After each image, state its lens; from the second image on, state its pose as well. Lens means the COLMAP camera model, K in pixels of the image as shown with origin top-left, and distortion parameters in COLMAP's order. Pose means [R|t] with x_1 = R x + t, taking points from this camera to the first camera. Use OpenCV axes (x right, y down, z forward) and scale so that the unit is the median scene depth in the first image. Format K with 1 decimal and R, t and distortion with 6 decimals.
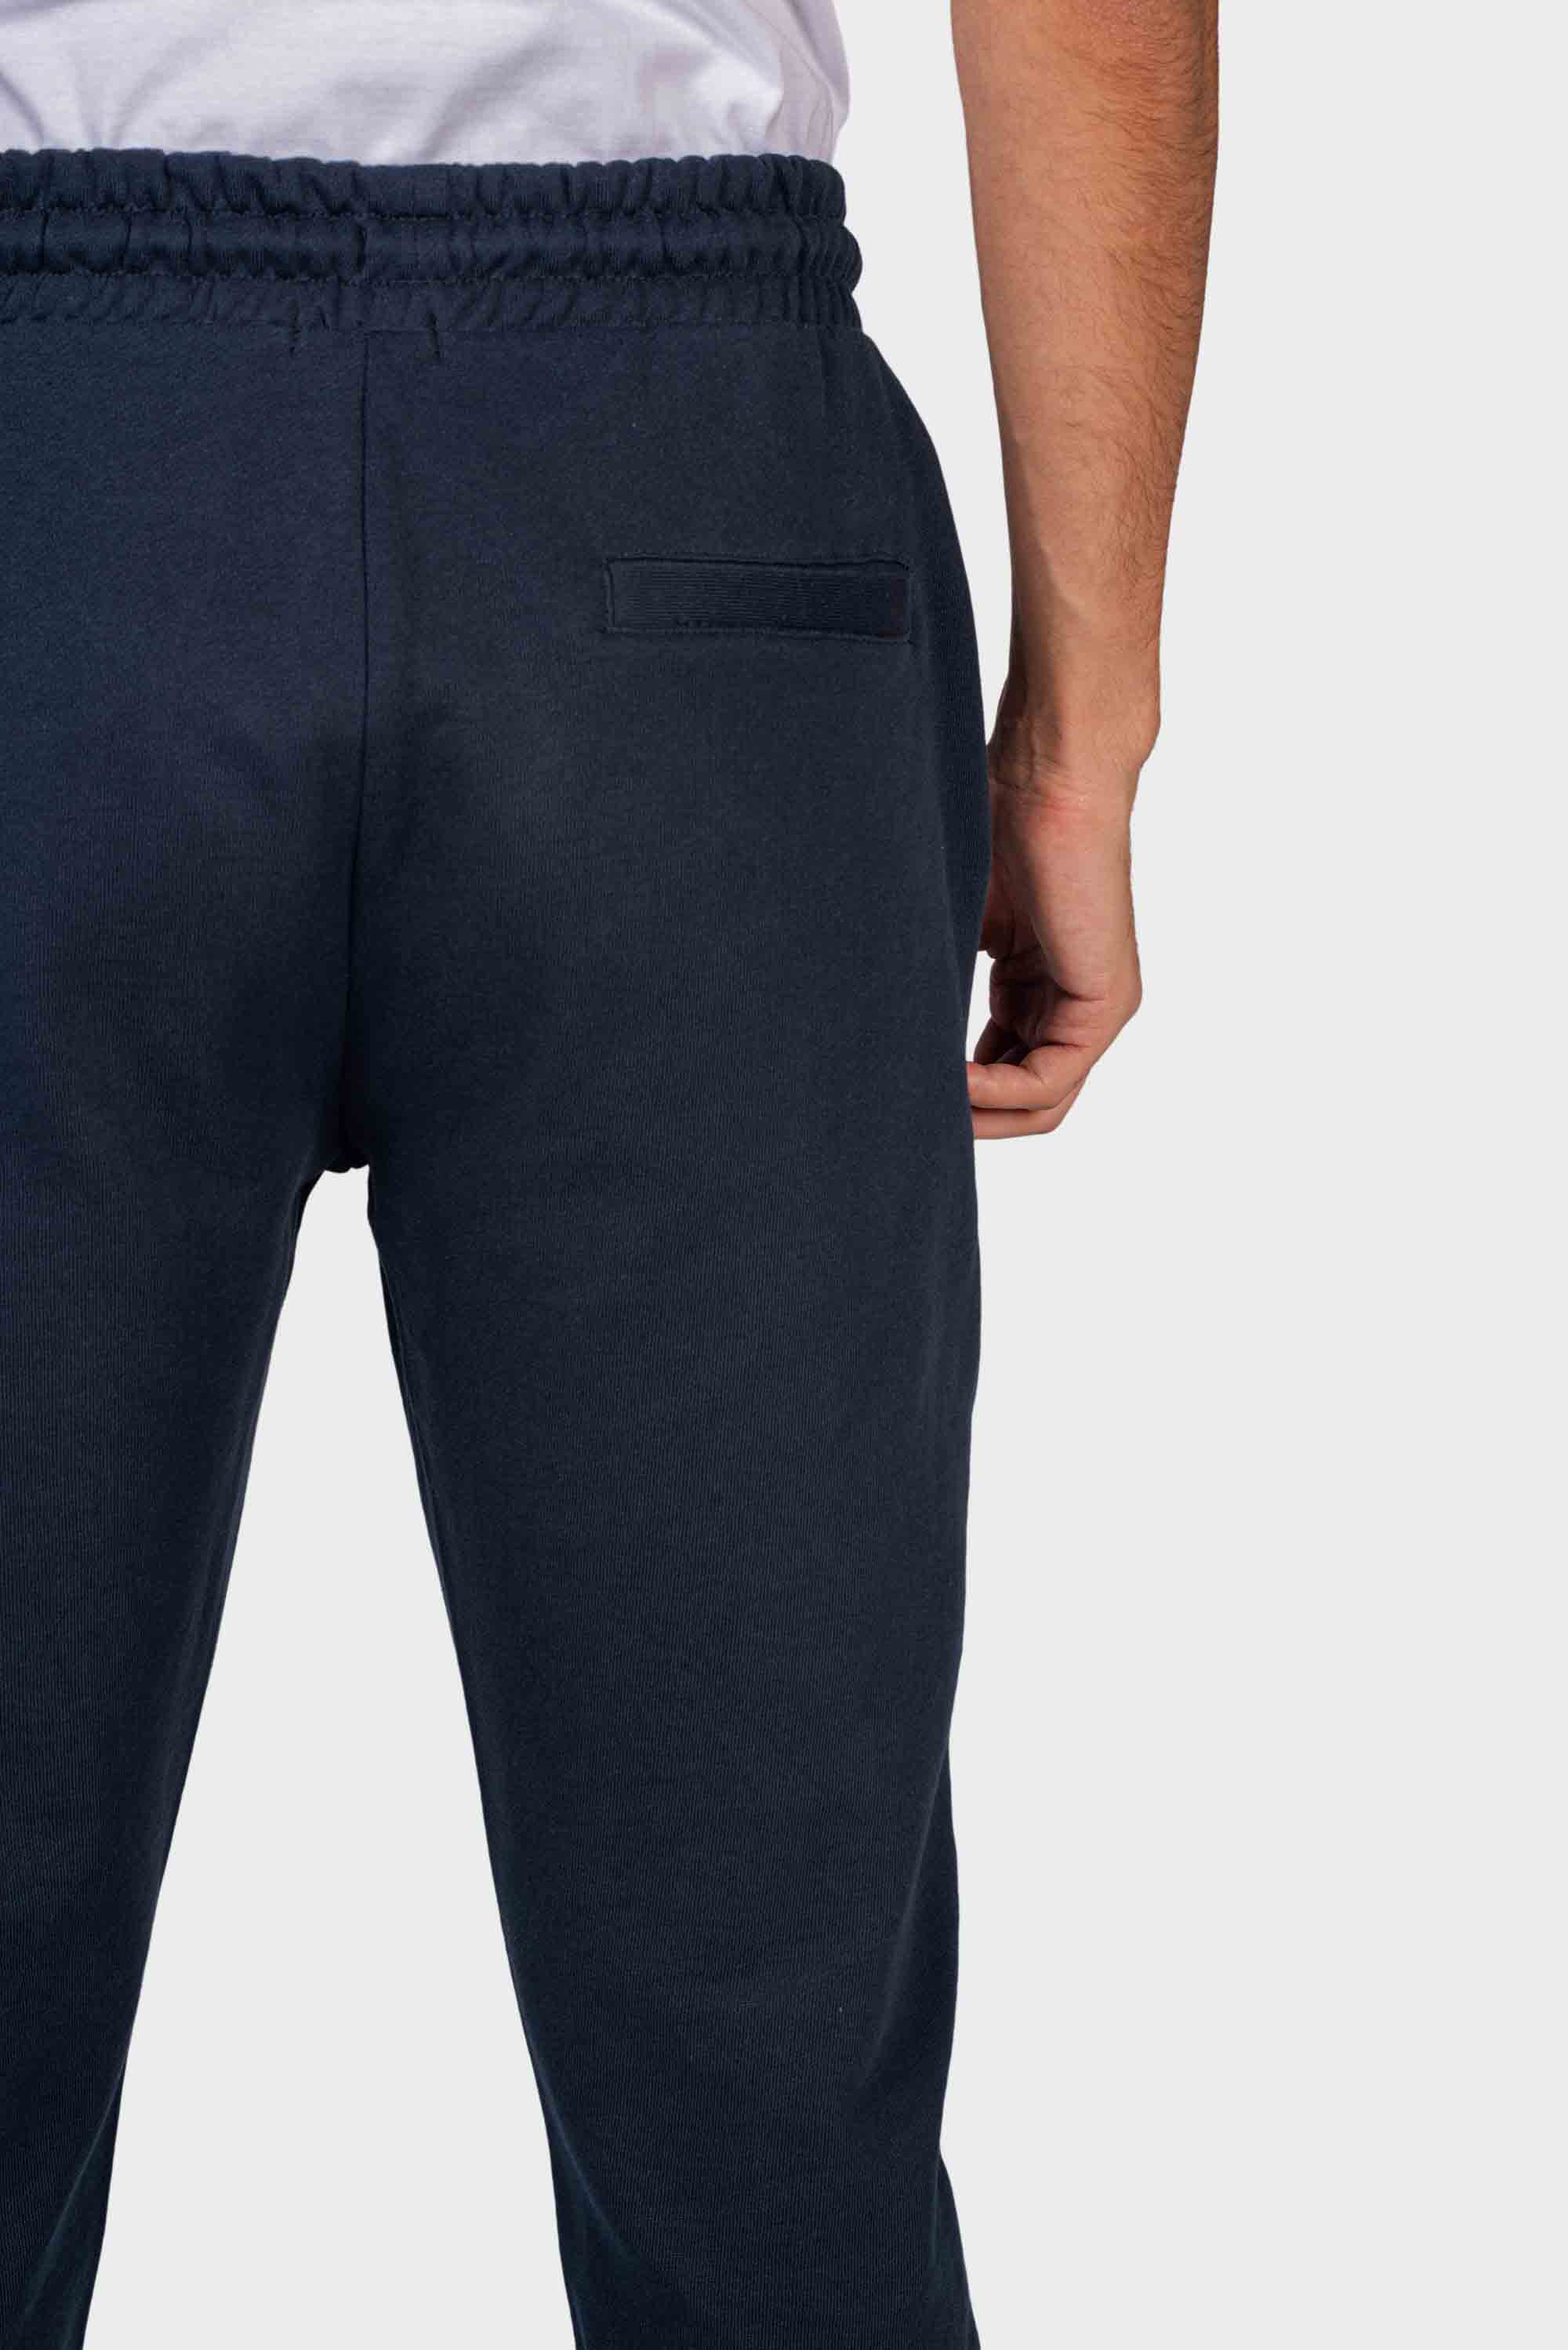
lens RADIAL K [[5339.9, 0, 788.8], [0, 5339.9, 1180.8], [0, 0, 1]] dist [-0.007245, 0.000000]
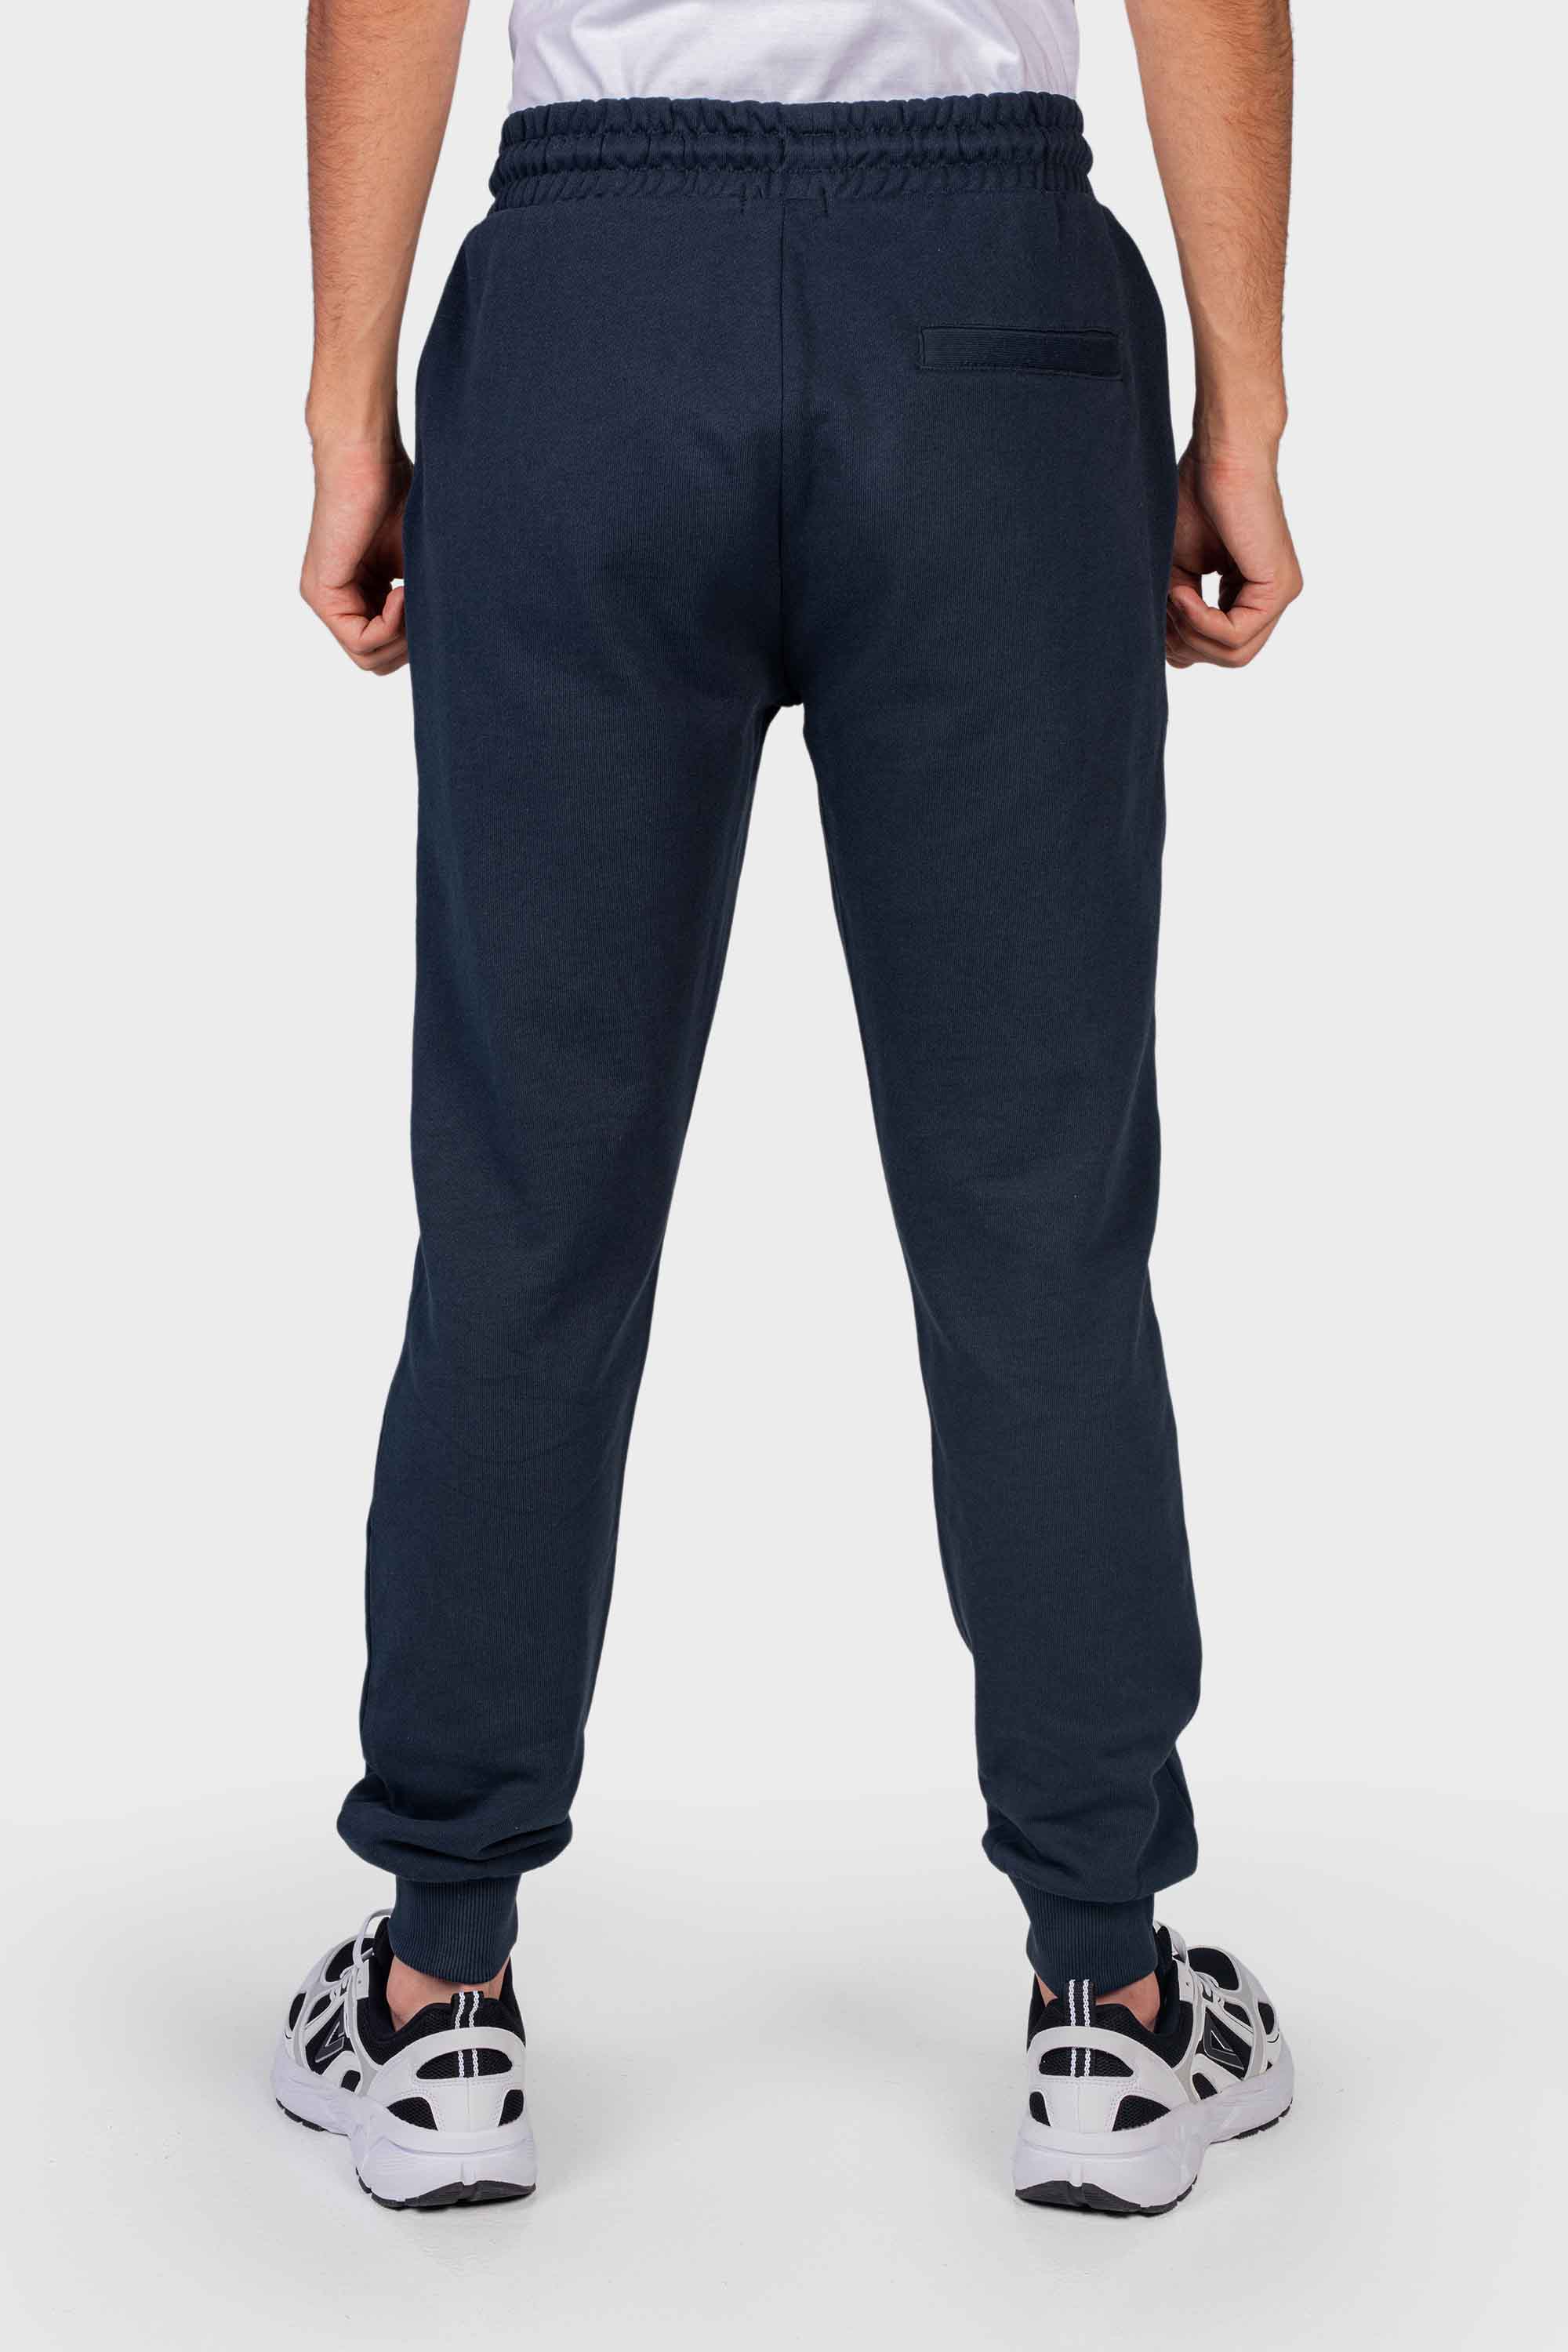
lens RADIAL K [[5344.8, 0, 779.0], [0, 5344.8, 1173.4], [0, 0, 1]] dist [-0.007245, 0.000000]
pose [[0.987090, 0.005589, -0.160072, 0.198568], [-0.005787, 0.999983, -0.000773, 0.159015], [0.160065, 0.001690, 0.987105, -0.715754]]
